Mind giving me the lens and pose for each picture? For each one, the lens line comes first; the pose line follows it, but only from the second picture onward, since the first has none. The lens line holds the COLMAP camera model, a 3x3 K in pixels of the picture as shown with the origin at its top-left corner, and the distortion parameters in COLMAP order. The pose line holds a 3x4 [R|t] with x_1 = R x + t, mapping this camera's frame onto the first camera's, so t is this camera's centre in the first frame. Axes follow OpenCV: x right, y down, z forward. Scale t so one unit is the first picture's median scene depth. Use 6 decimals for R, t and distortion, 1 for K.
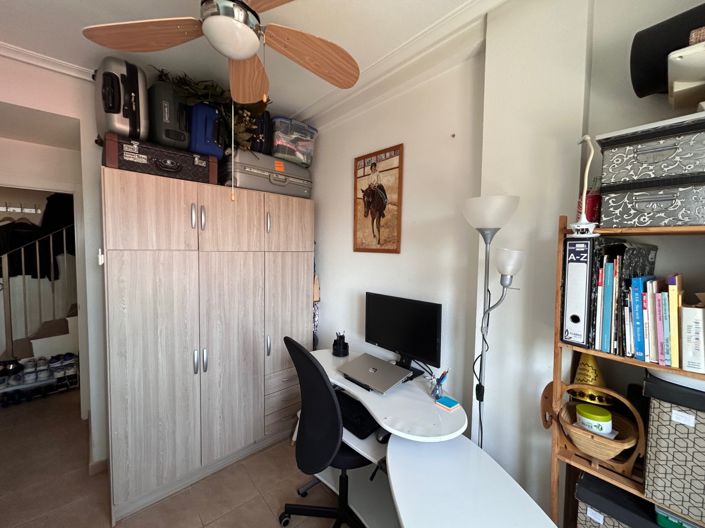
lens RADIAL K [[283.6, 0, 352.0], [0, 283.6, 261.9], [0, 0, 1]] dist [0.016330, 0.000752]
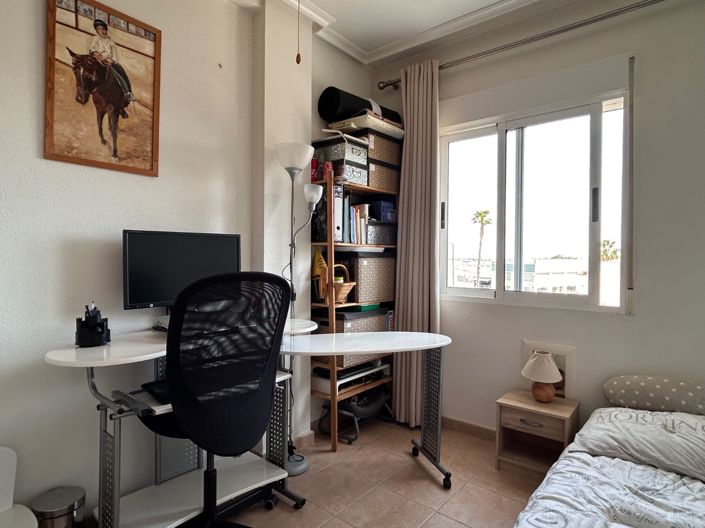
lens RADIAL K [[411.0, 0, 352.2], [0, 411.0, 262.7], [0, 0, 1]] dist [0.005281, 0.002688]
pose [[-0.122435, -0.031288, 0.991983, -0.912039], [0.029780, 0.998937, 0.035183, 0.161270], [-0.992030, 0.033849, -0.121374, 0.602237]]
